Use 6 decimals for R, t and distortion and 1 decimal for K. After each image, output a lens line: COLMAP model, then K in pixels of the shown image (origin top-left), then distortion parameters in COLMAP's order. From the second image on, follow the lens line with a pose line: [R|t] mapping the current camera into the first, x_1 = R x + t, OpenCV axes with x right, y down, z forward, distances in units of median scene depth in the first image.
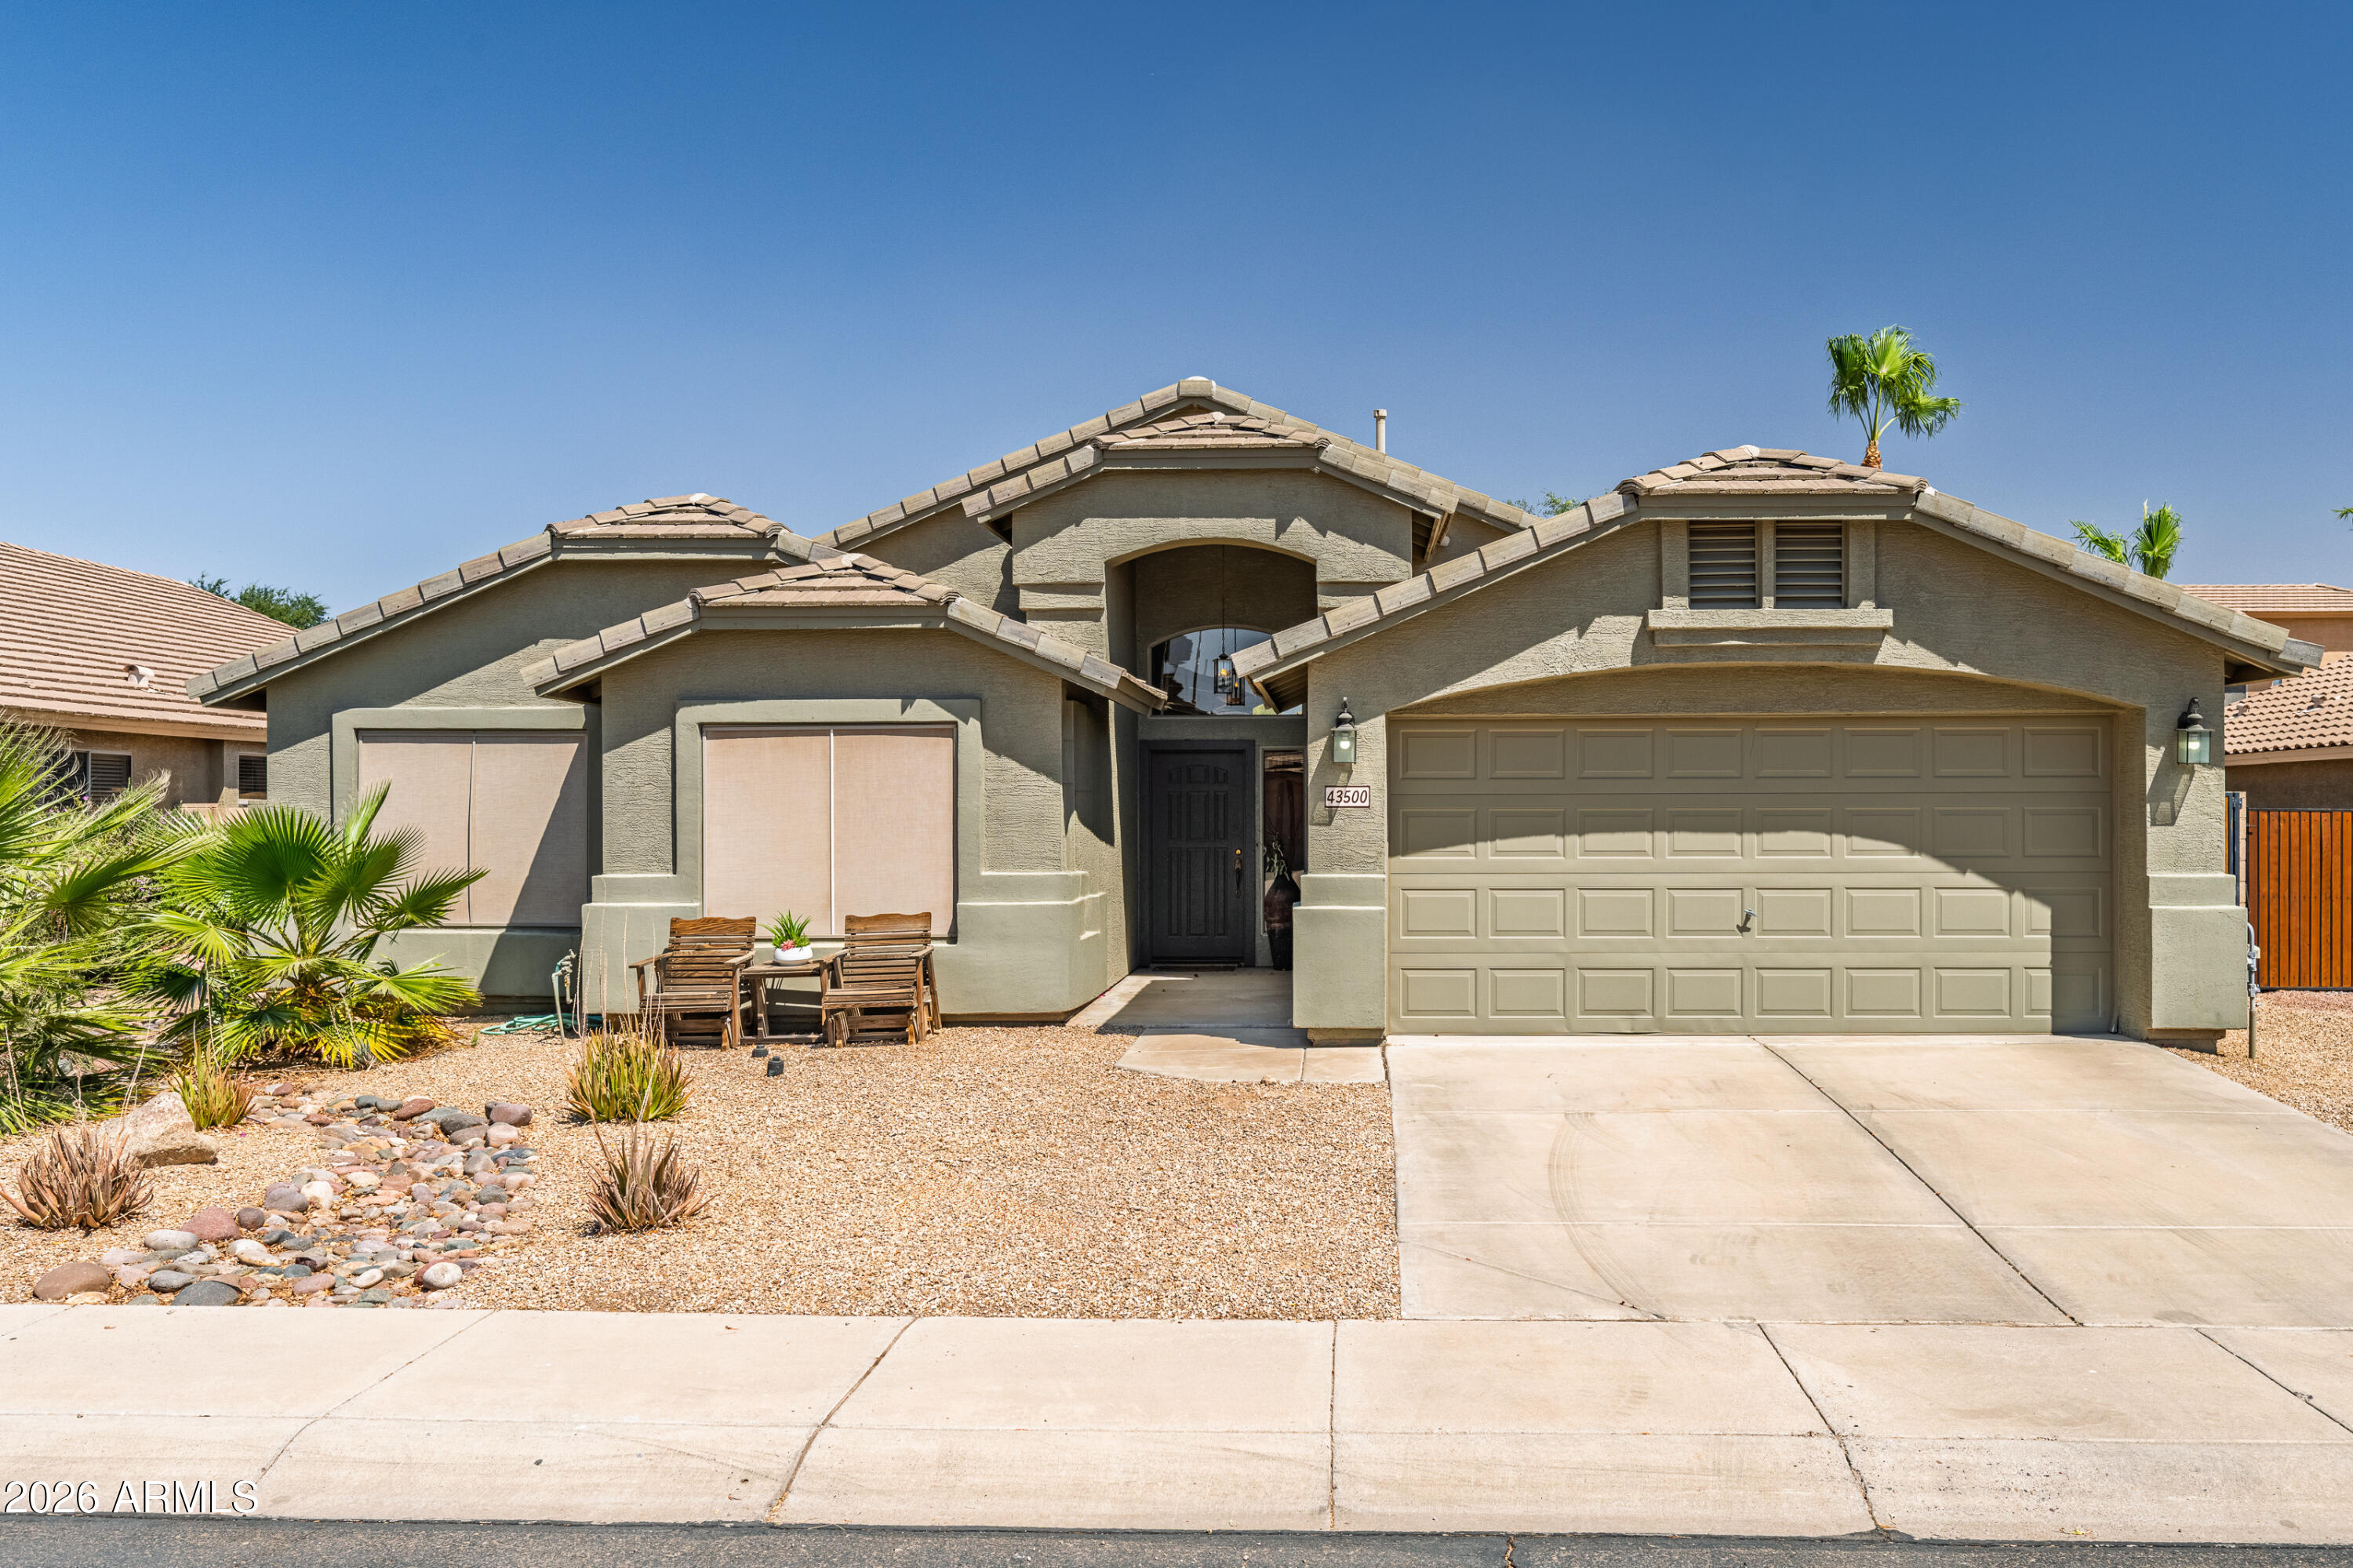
lens RADIAL K [[1909.1, 0, 1263.3], [0, 1909.1, 810.1], [0, 0, 1]] dist [-0.001237, -0.010635]
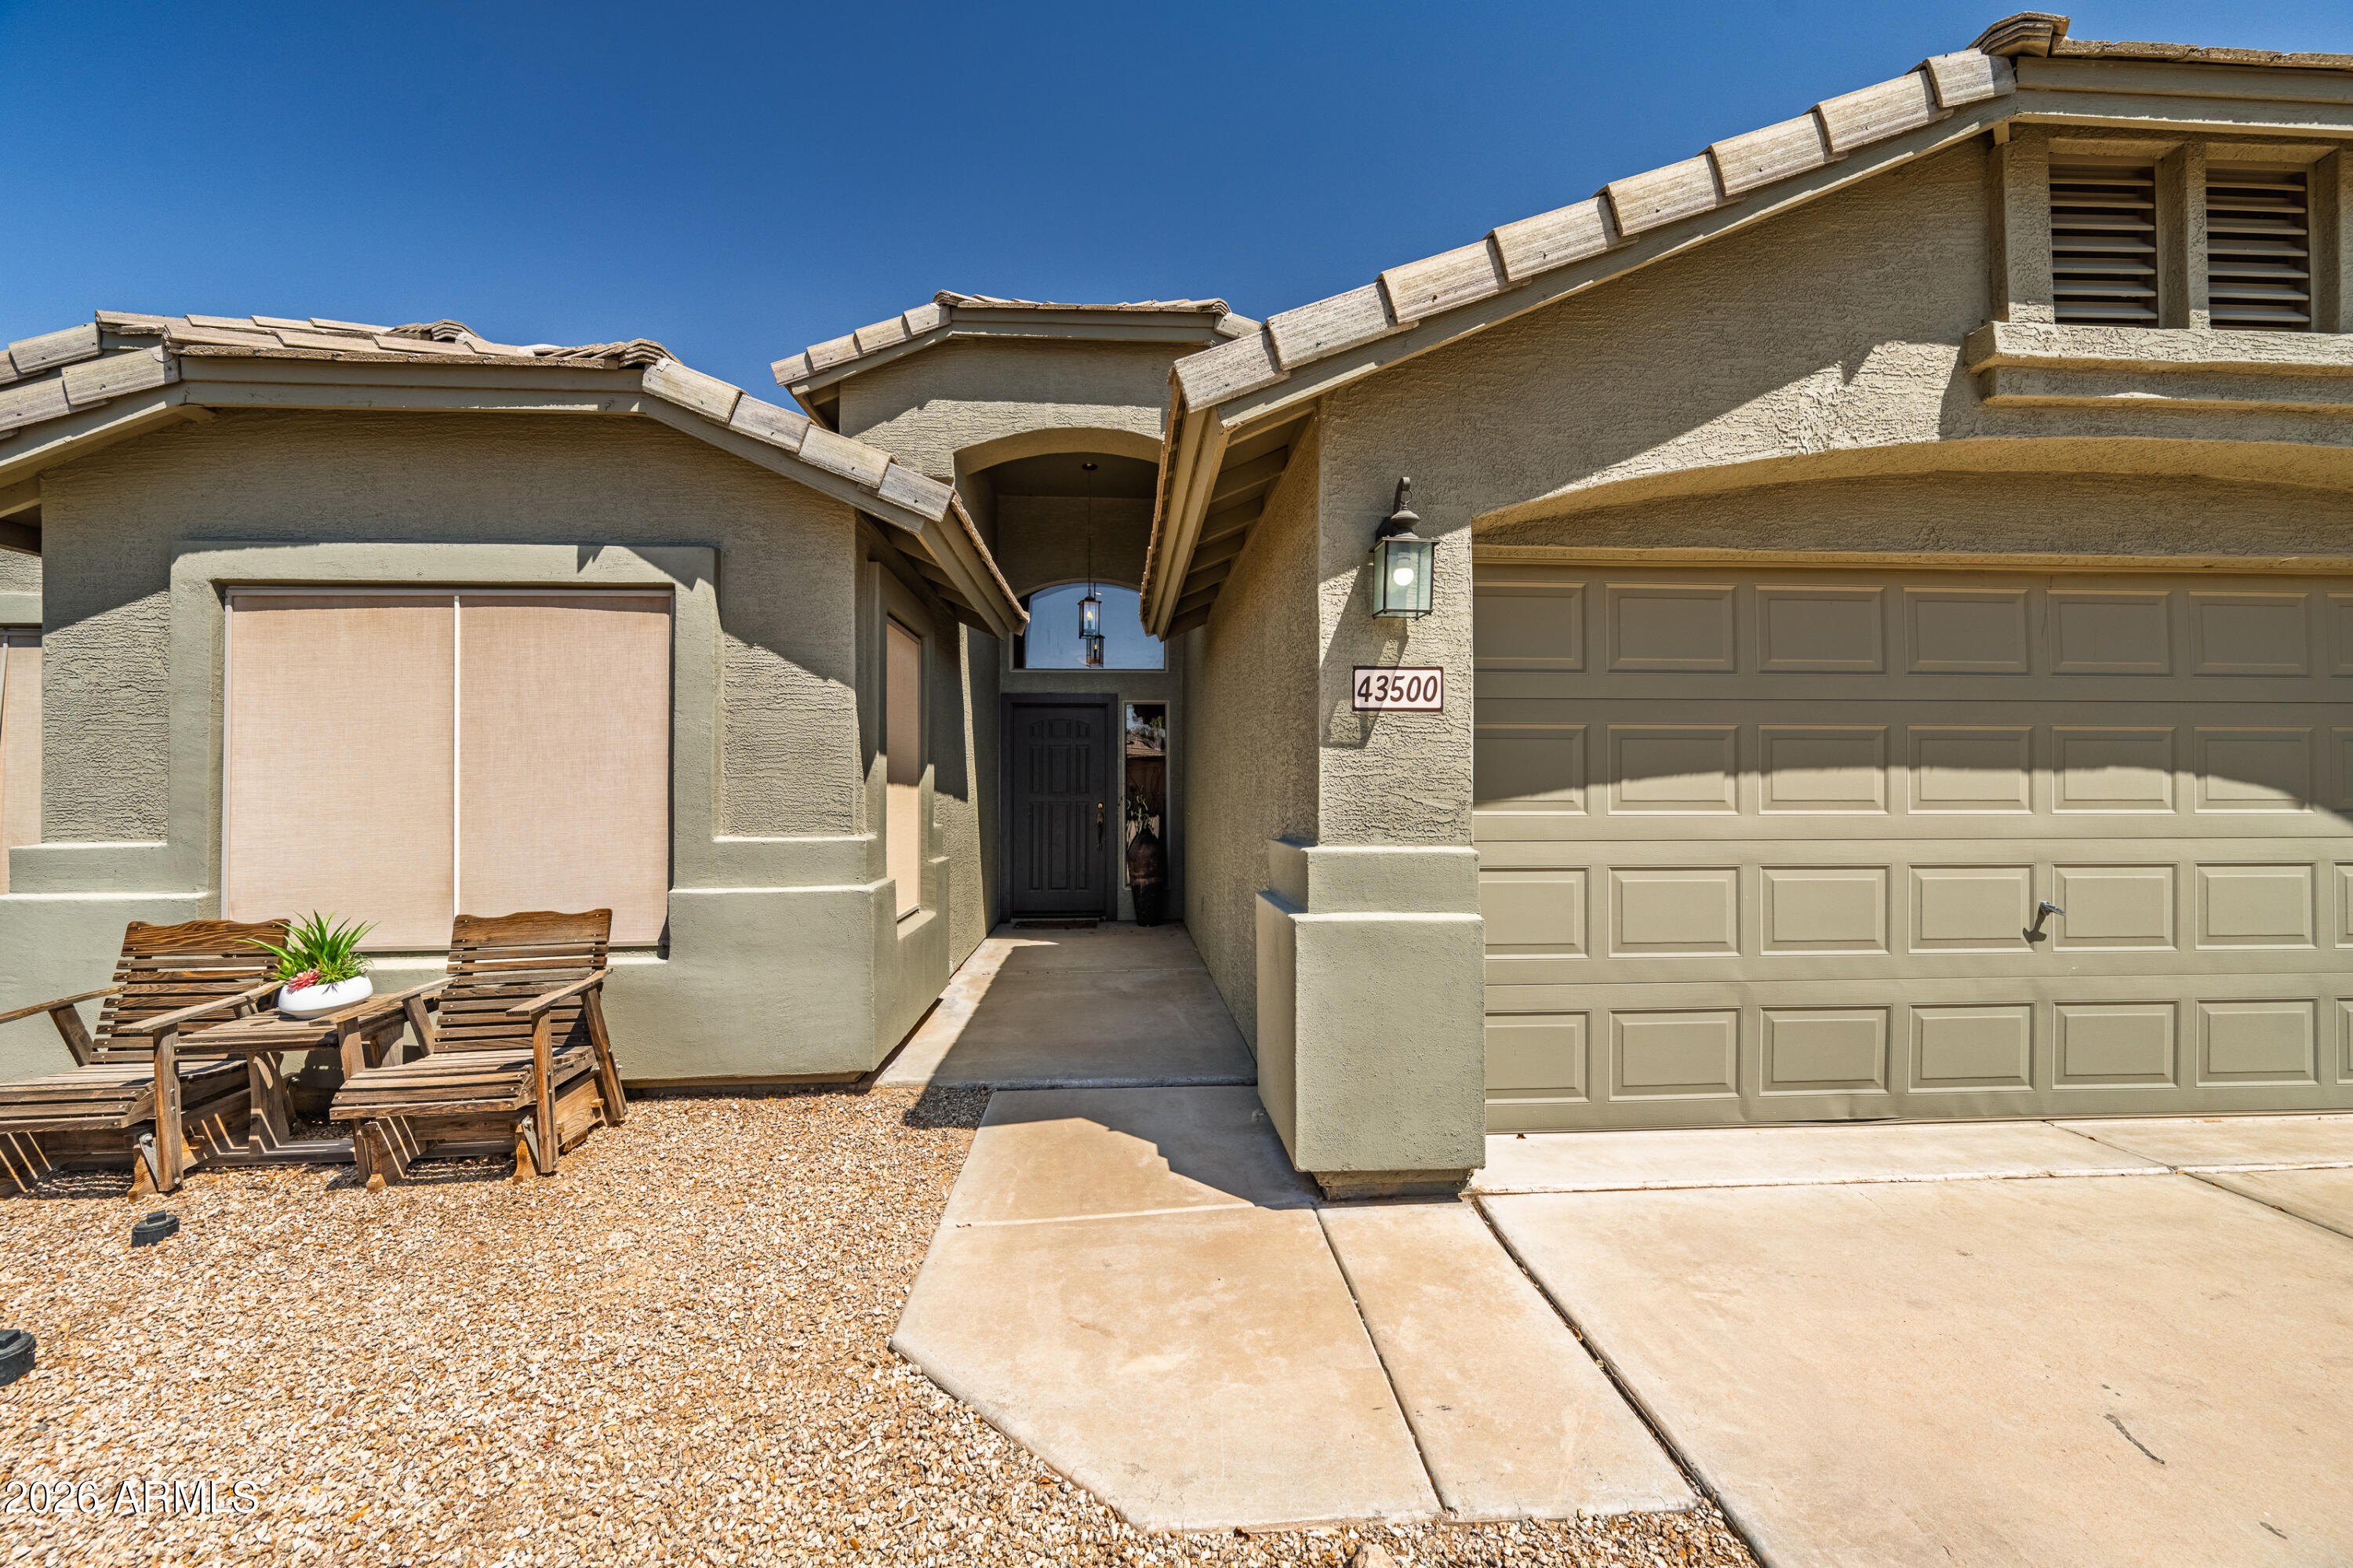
lens RADIAL K [[926.2, 0, 1166.6], [0, 926.2, 777.6], [0, 0, 1]] dist [-0.001607, 0.000139]
pose [[0.995239, 0.002965, 0.097420, -0.035658], [-0.001915, 0.999939, -0.010869, 0.016972], [-0.097446, 0.010631, 0.995184, 0.706442]]
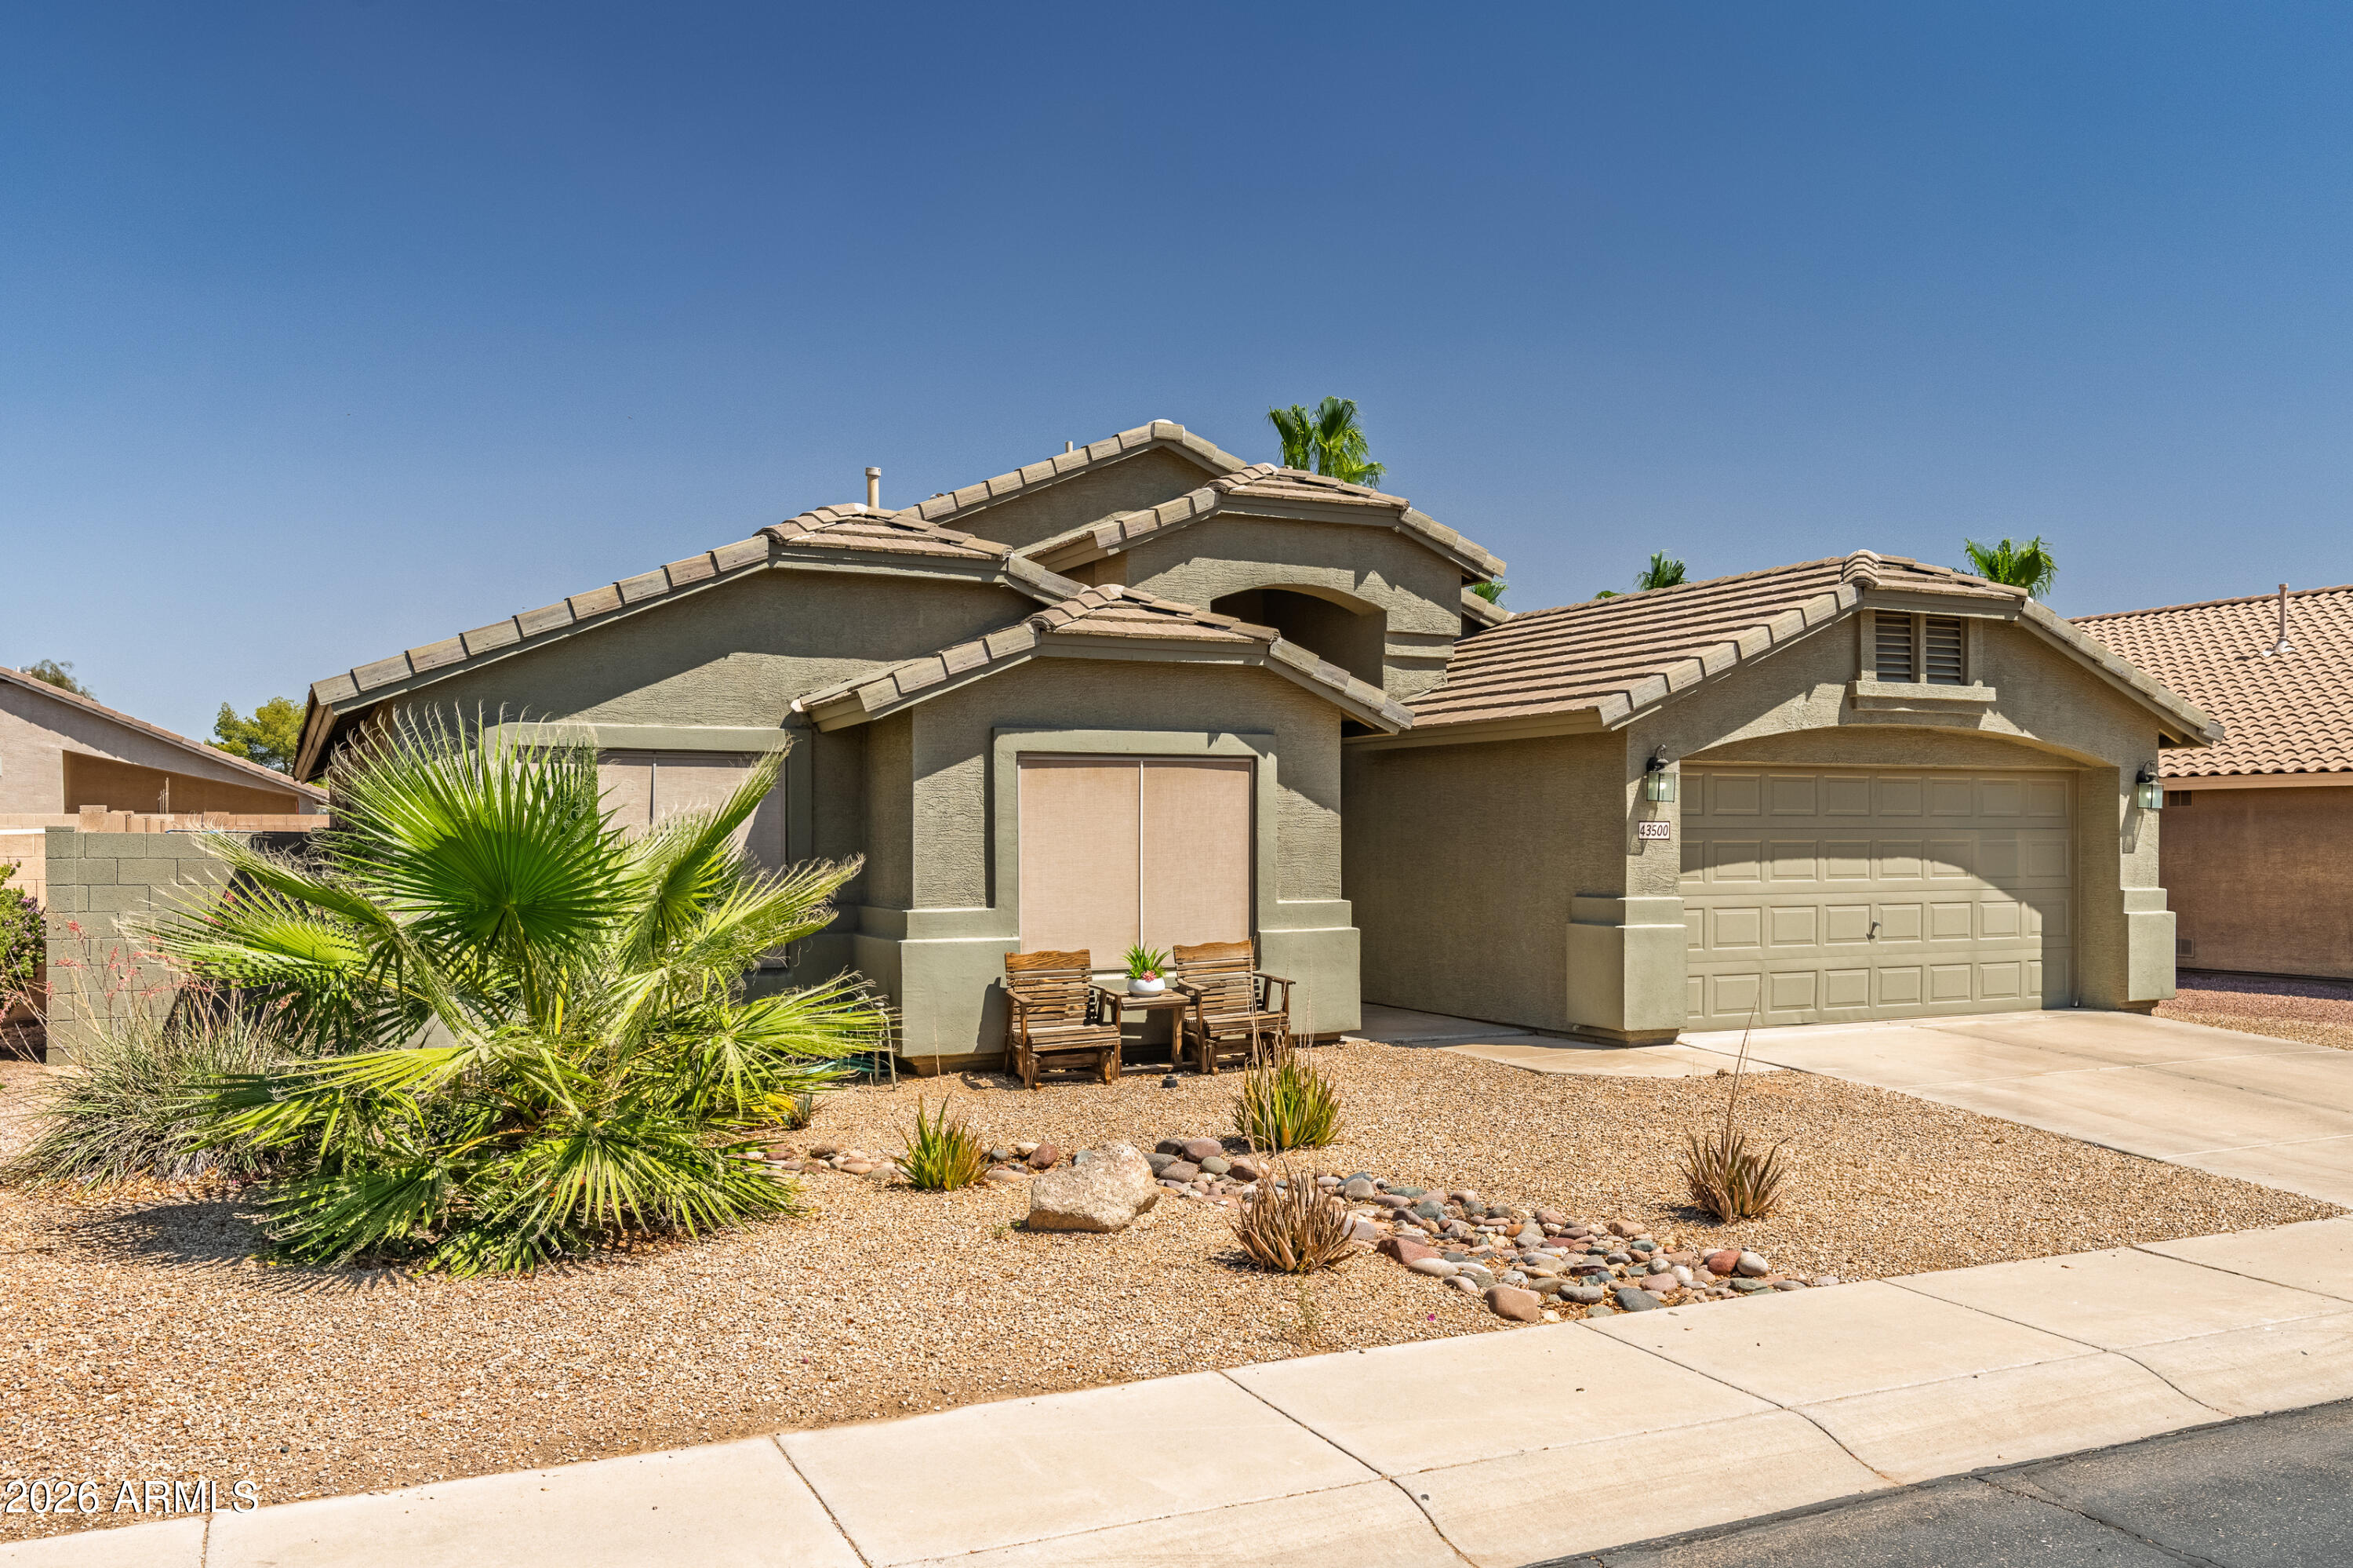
lens RADIAL K [[1932.7, 0, 1254.4], [0, 1932.7, 837.0], [0, 0, 1]] dist [-0.006380, -0.000906]
pose [[0.873890, 0.001010, 0.486123, -0.680550], [-0.001888, 0.999997, 0.001317, -0.003663], [-0.486120, -0.002069, 0.873890, 0.083793]]
